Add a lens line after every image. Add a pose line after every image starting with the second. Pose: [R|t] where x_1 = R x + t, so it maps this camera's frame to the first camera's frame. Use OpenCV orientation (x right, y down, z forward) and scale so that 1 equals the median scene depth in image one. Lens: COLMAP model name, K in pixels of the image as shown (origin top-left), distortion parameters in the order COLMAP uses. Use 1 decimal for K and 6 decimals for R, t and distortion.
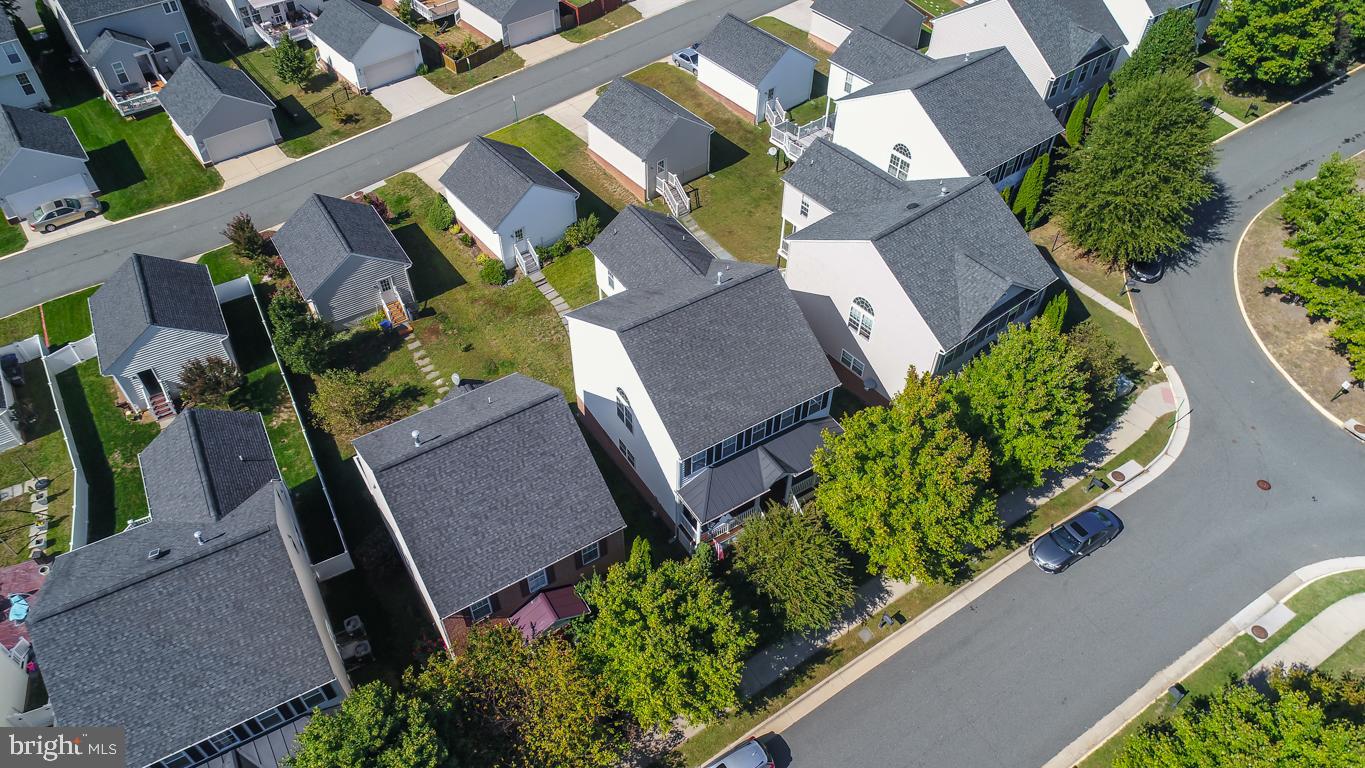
lens RADIAL K [[927.2, 0, 680.0], [0, 927.2, 379.8], [0, 0, 1]] dist [0.006245, 0.004463]
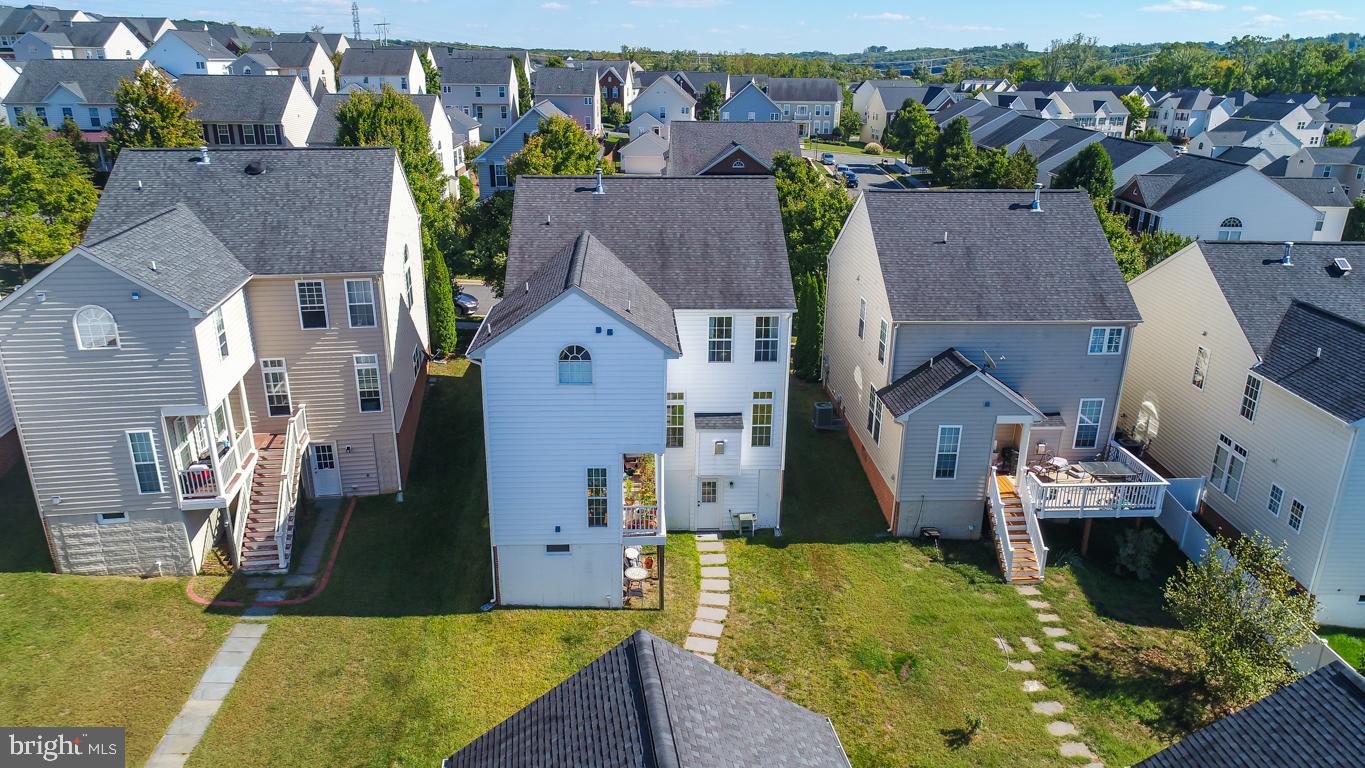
lens RADIAL K [[918.0, 0, 679.7], [0, 918.0, 384.6], [0, 0, 1]] dist [0.007737, 0.004031]
pose [[-0.871170, -0.175911, 0.458387, -0.333960], [0.342767, 0.450541, 0.824333, -0.551244], [-0.351531, 0.875253, -0.332201, 1.245949]]
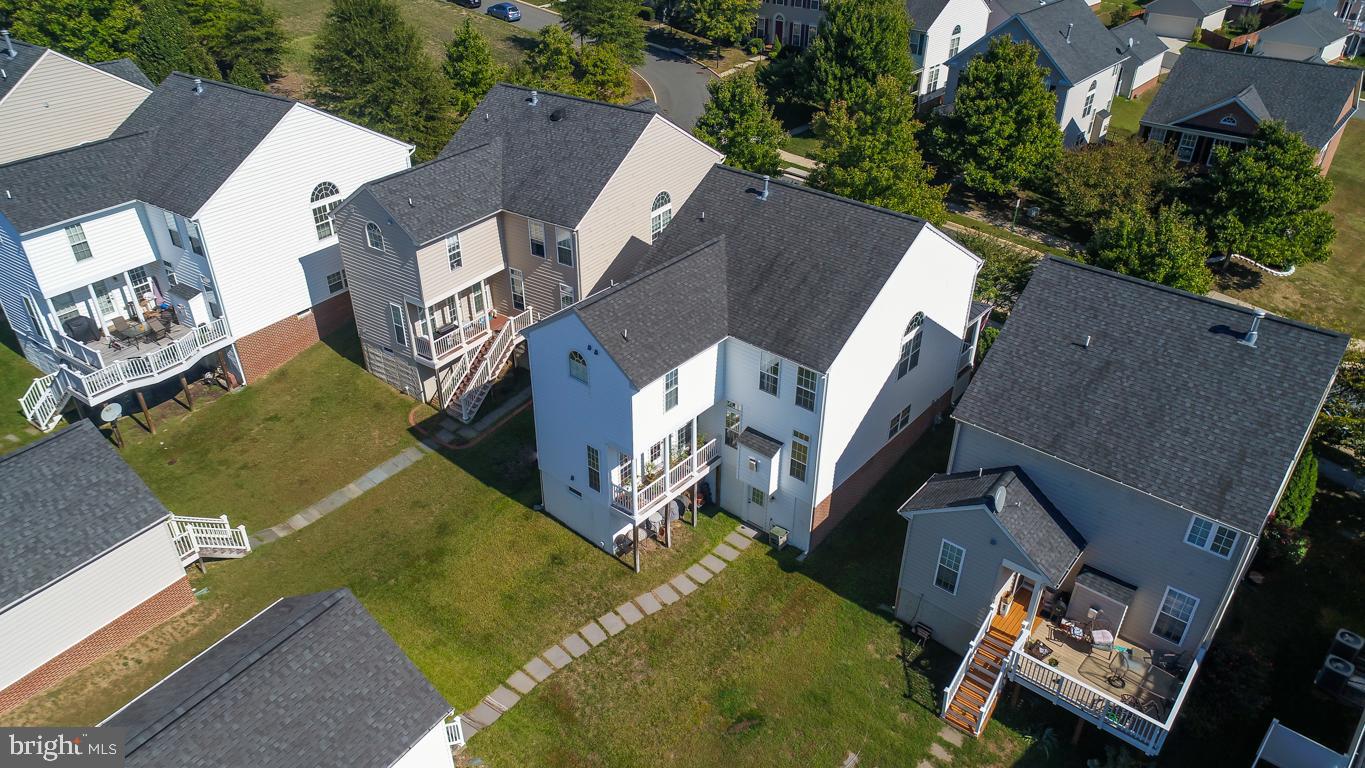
lens RADIAL K [[918.9, 0, 682.5], [0, 918.9, 384.0], [0, 0, 1]] dist [0.009999, 0.002619]
pose [[-0.300238, -0.508255, 0.807176, -0.574315], [0.678803, 0.480663, 0.555148, -0.454333], [-0.670137, 0.714590, 0.200692, 0.933278]]
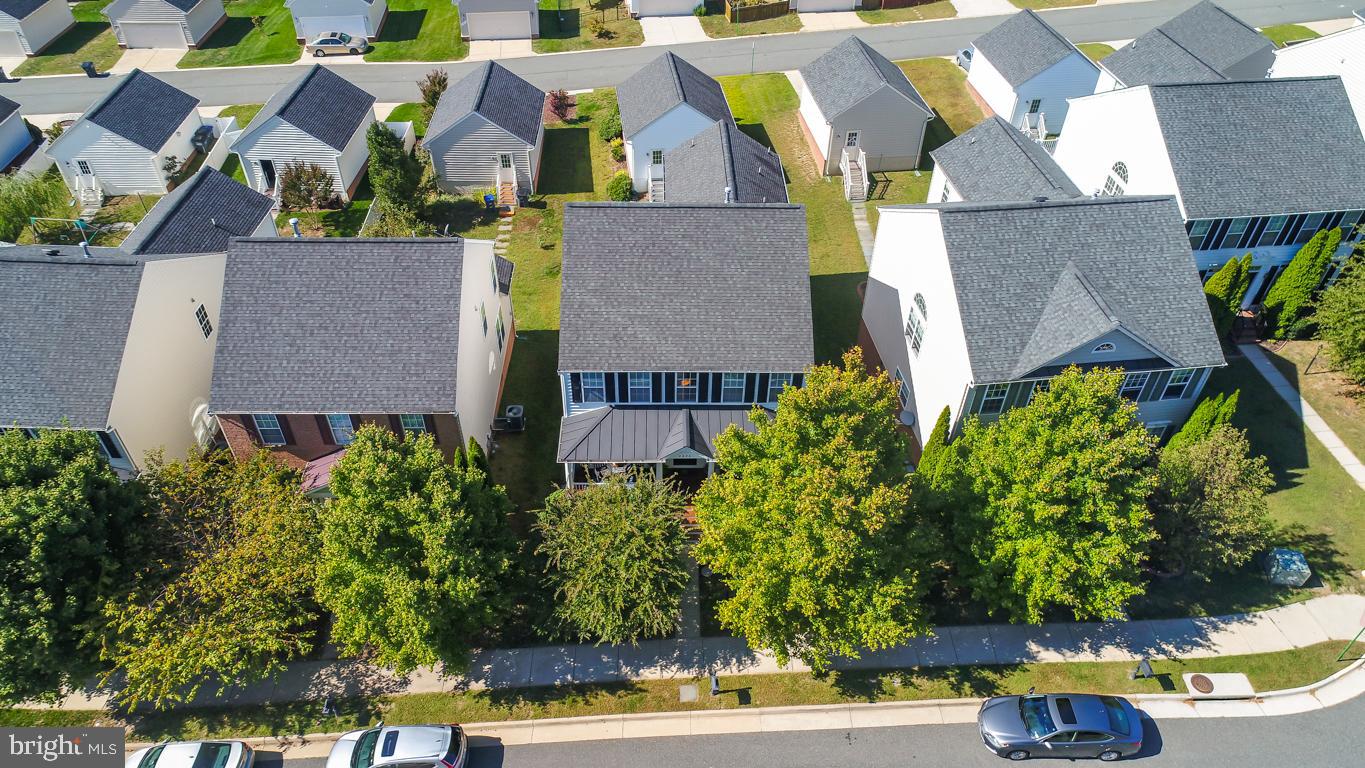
lens RADIAL K [[918.0, 0, 679.7], [0, 918.0, 384.6], [0, 0, 1]] dist [0.007737, 0.004031]
pose [[0.854742, 0.351081, -0.382306, 0.333292], [-0.378257, 0.925690, 0.004394, 0.046795], [0.355439, 0.140854, 0.924025, 0.268154]]
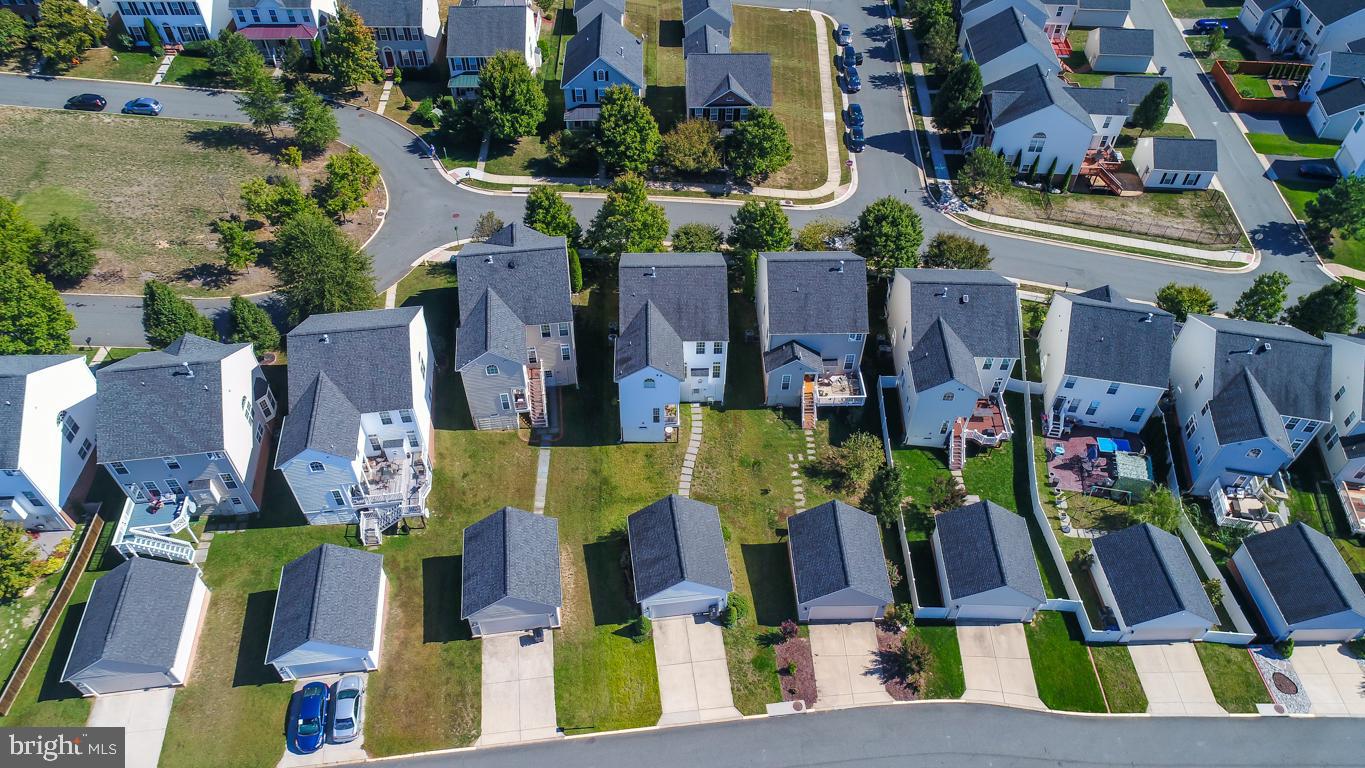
lens RADIAL K [[921.4, 0, 680.2], [0, 921.4, 385.2], [0, 0, 1]] dist [0.009052, 0.000496]
pose [[-0.858080, -0.383790, 0.341181, -0.613728], [0.360136, 0.023862, 0.932595, -1.551084], [-0.366061, 0.923112, 0.117741, 0.900669]]
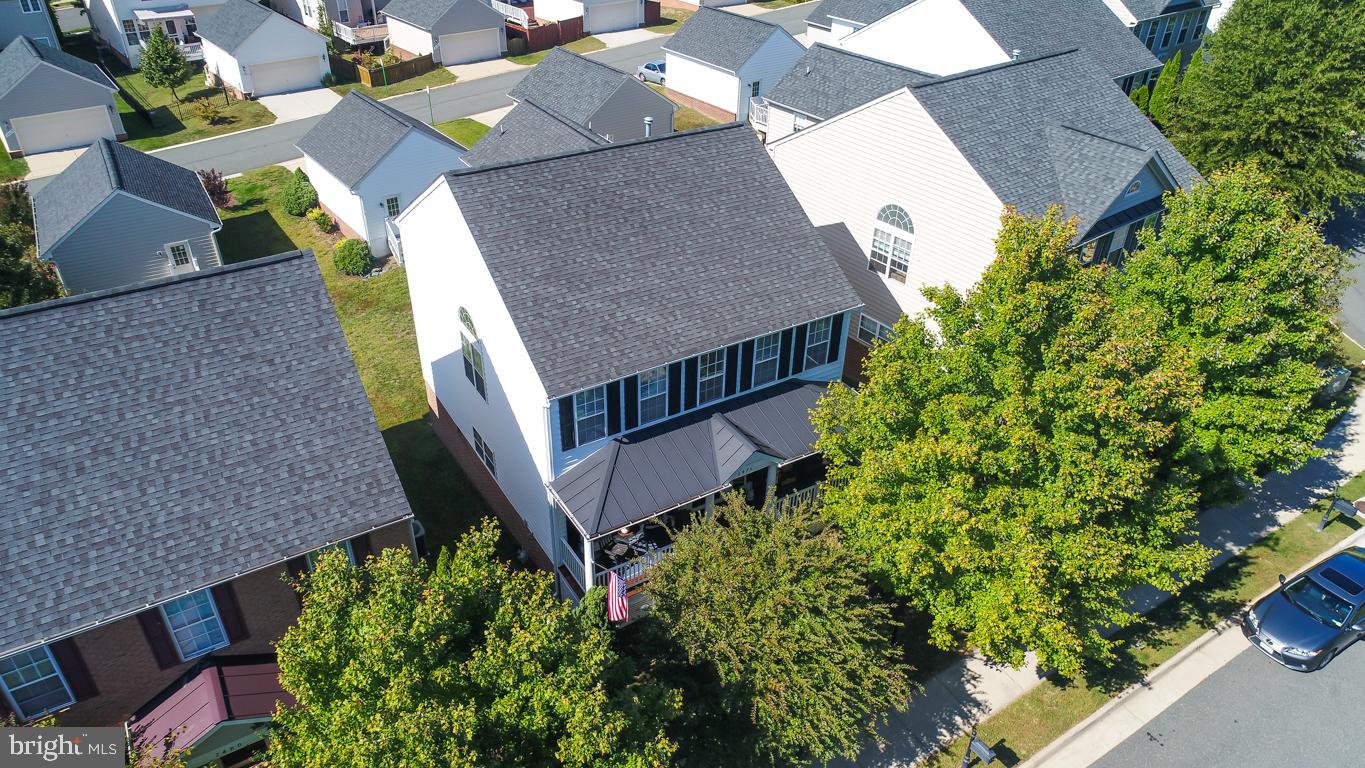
lens RADIAL K [[920.3, 0, 679.7], [0, 920.3, 383.8], [0, 0, 1]] dist [0.008571, 0.001300]
pose [[0.999844, 0.016518, -0.006311, 0.063432], [-0.017501, 0.975371, -0.219875, 0.157597], [0.002524, 0.219951, 0.975508, 0.439355]]
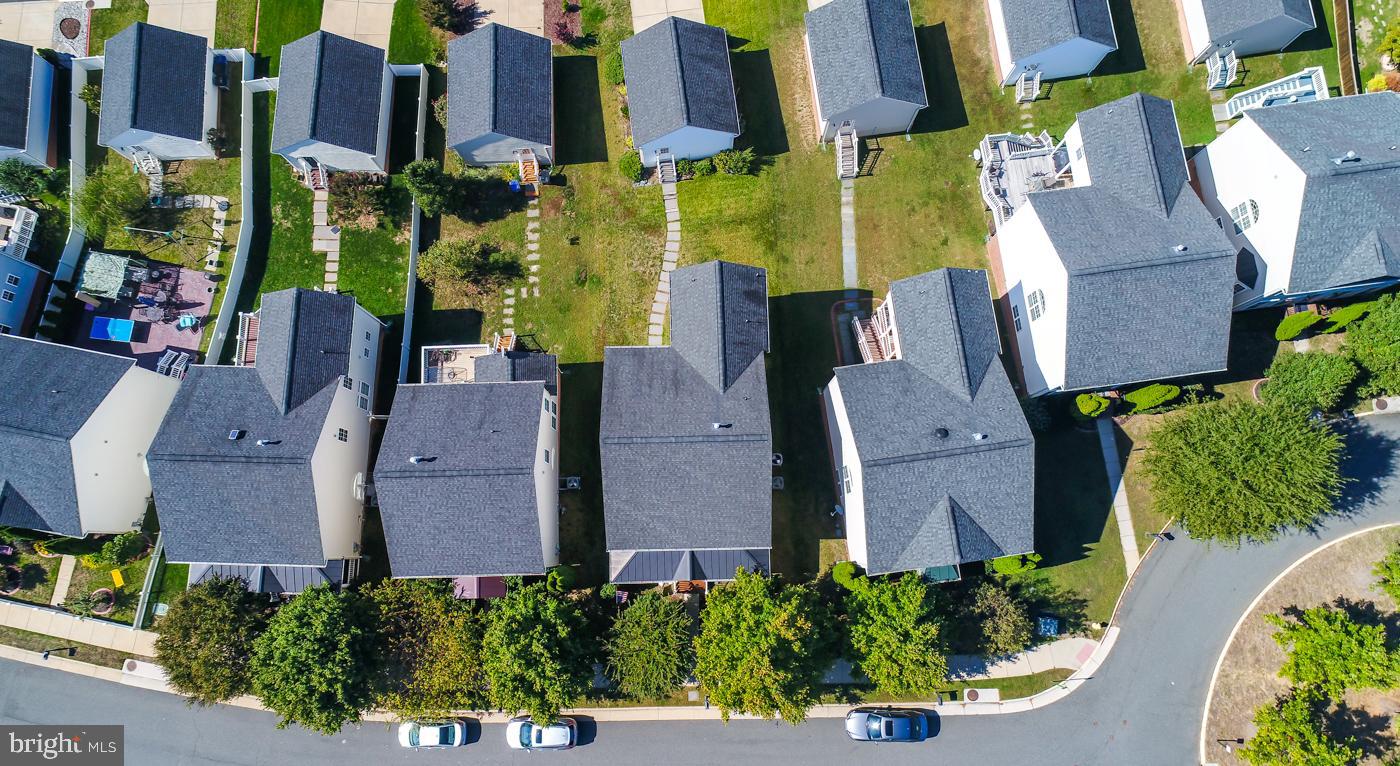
lens RADIAL K [[952.5, 0, 698.3], [0, 952.5, 391.7], [0, 0, 1]] dist [0.006458, 0.003074]
pose [[0.857889, 0.506129, -0.088649, 0.094238], [-0.363630, 0.719902, 0.591197, -0.730181], [0.363041, -0.474946, 0.801641, 0.108279]]
